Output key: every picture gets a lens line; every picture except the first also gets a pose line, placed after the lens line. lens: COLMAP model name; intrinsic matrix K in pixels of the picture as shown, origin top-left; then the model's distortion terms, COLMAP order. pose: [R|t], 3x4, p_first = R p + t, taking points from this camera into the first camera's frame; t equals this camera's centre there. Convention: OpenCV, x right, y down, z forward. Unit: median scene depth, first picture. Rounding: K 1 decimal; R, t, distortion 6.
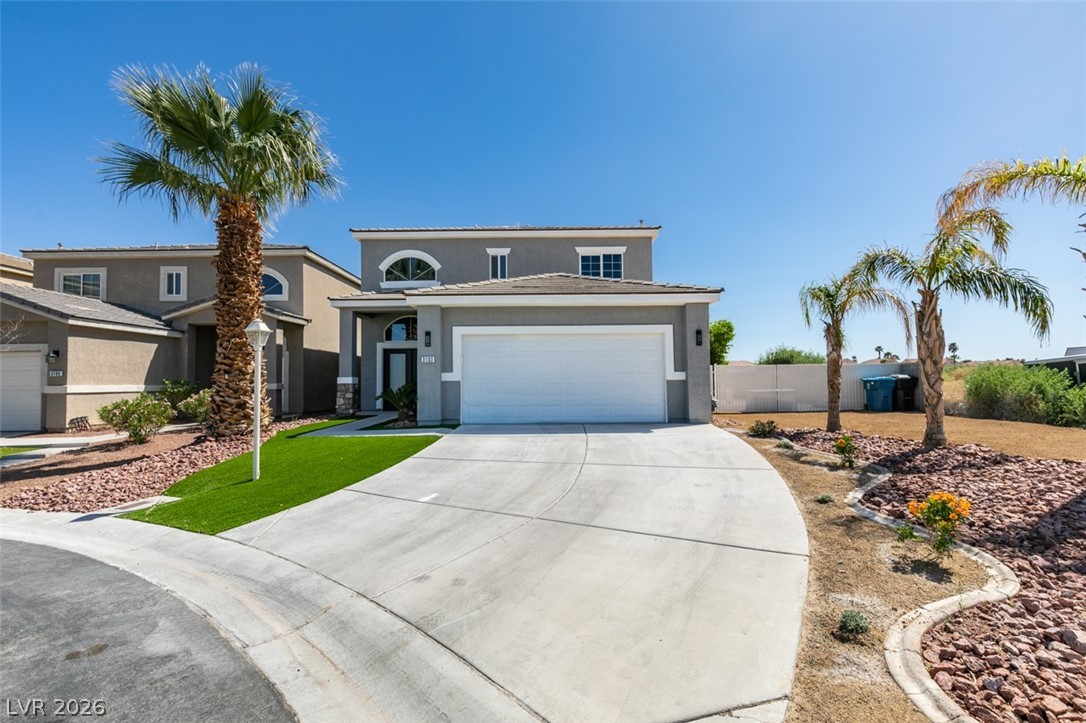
lens RADIAL K [[483.0, 0, 542.8], [0, 483.0, 364.4], [0, 0, 1]] dist [0.000931, 0.000201]
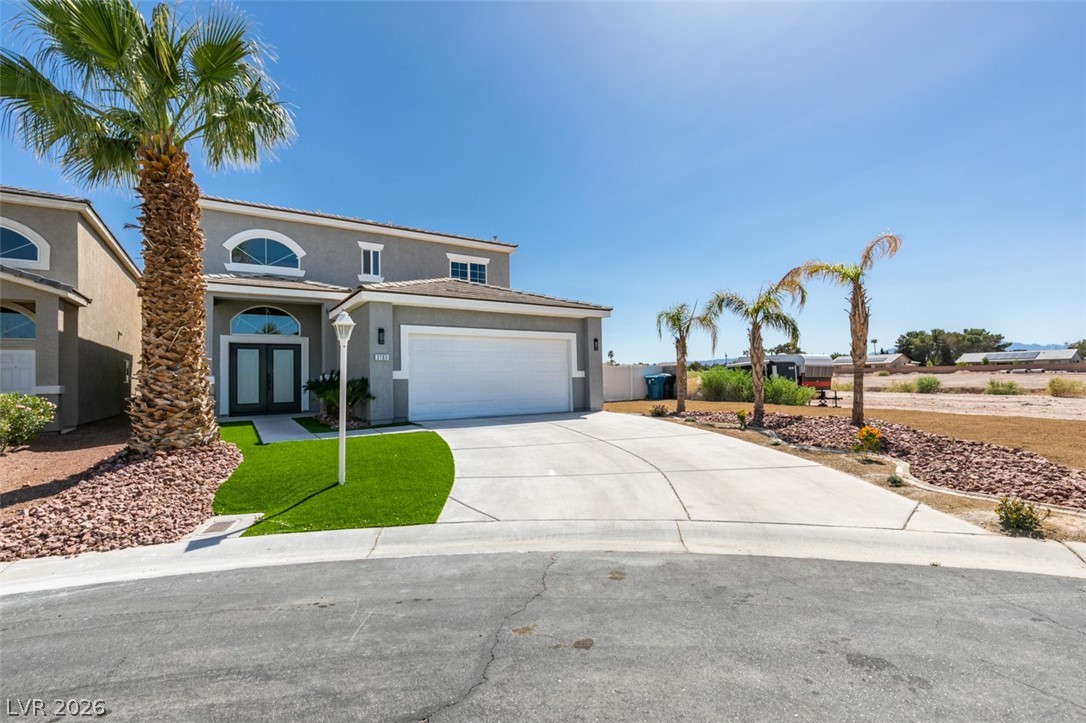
lens RADIAL K [[483.0, 0, 541.5], [0, 483.0, 364.6], [0, 0, 1]] dist [0.000931, 0.000201]
pose [[0.839495, 0.011336, 0.543249, -0.486590], [-0.011247, 0.999931, -0.003486, 0.004731], [-0.543251, -0.003183, 0.839564, -0.002123]]
